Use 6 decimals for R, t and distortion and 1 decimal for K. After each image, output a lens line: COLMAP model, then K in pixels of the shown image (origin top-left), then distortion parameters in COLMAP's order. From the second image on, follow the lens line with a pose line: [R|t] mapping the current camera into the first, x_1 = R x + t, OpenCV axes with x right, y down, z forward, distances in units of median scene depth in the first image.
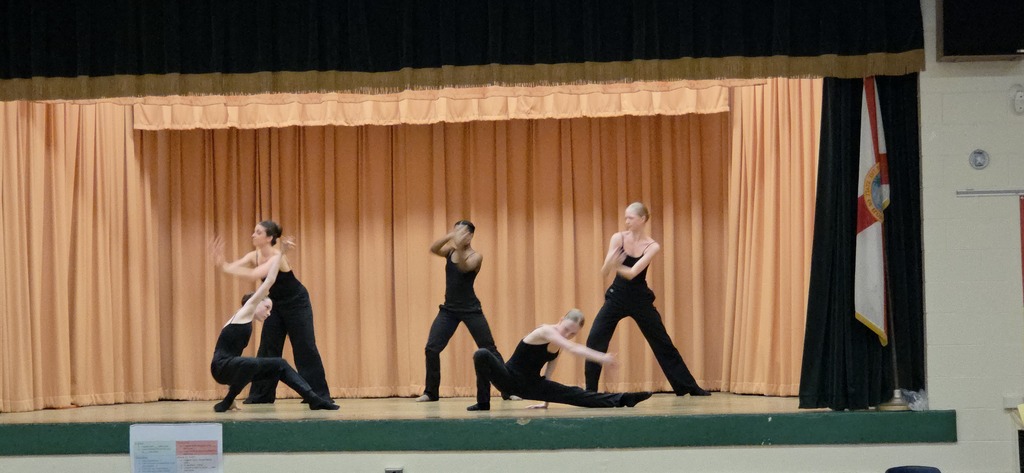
lens RADIAL K [[2151.4, 0, 512.0], [0, 2151.4, 236.5], [0, 0, 1]] dist [-0.456025, 6.063549]
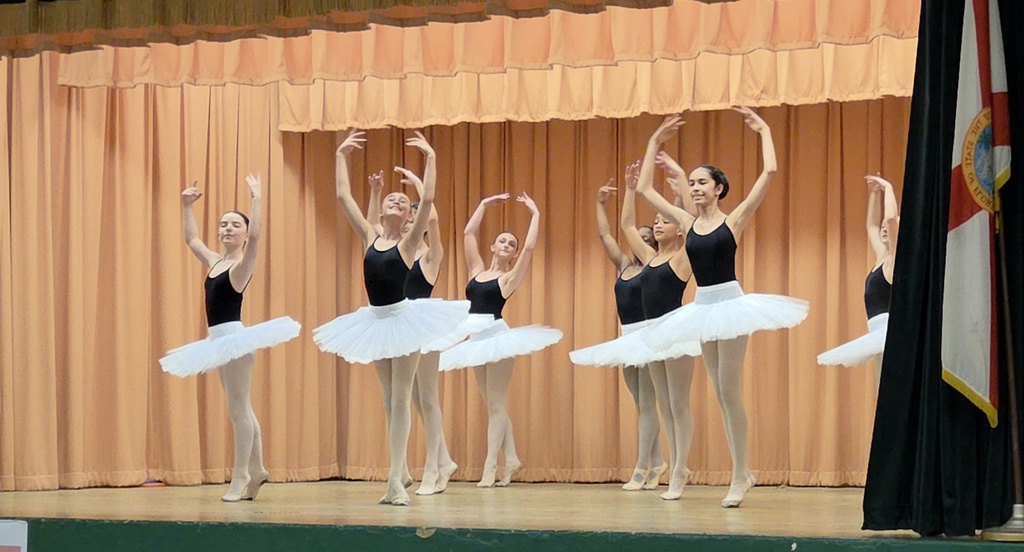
lens RADIAL K [[2005.4, 0, 711.5], [0, 2005.4, 345.2], [0, 0, 1]] dist [0.301592, -1.452347]
pose [[0.953014, 0.010319, -0.302752, 0.248855], [-0.006332, 0.999880, 0.014147, 0.020586], [0.302861, -0.011566, 0.952964, 0.429314]]
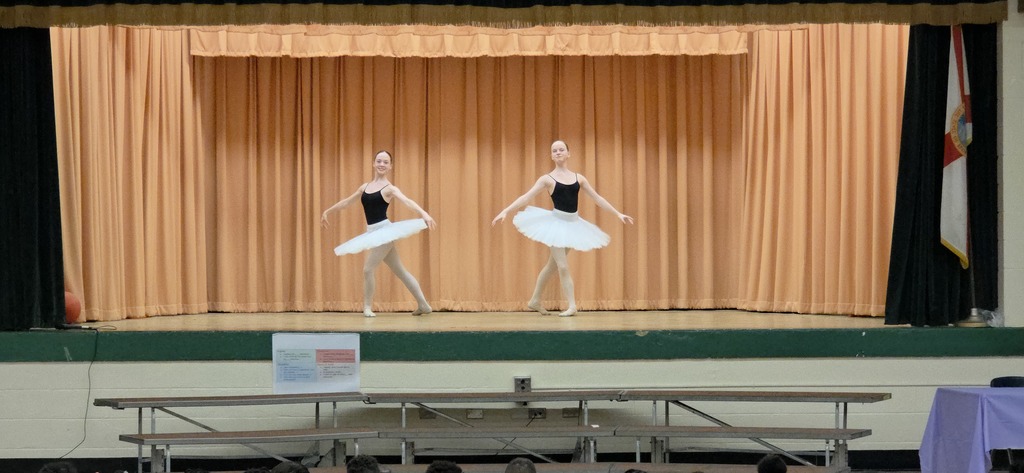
lens RADIAL K [[2011.6, 0, 512.0], [0, 2011.6, 236.5], [0, 0, 1]] dist [-0.353788, 4.603131]
pose [[0.992739, 0.015292, 0.119308, -0.170888], [-0.019365, 0.999266, 0.033061, 0.004401], [-0.118715, -0.035131, 0.992307, -0.001423]]
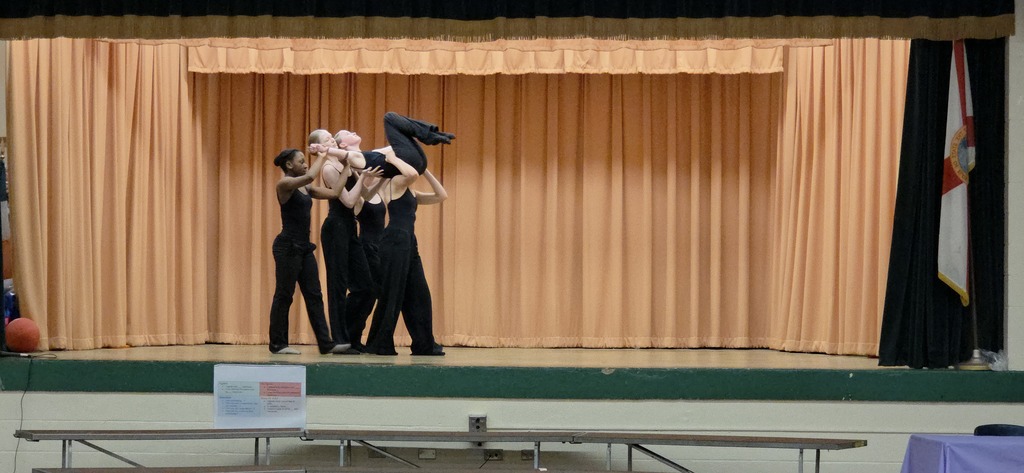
lens RADIAL K [[2151.4, 0, 512.0], [0, 2151.4, 236.5], [0, 0, 1]] dist [-0.456025, 6.063549]
pose [[0.999175, 0.027828, 0.029571, -0.066838], [-0.028385, 0.999424, 0.018586, 0.005113], [-0.029037, -0.019410, 0.999390, -0.005877]]
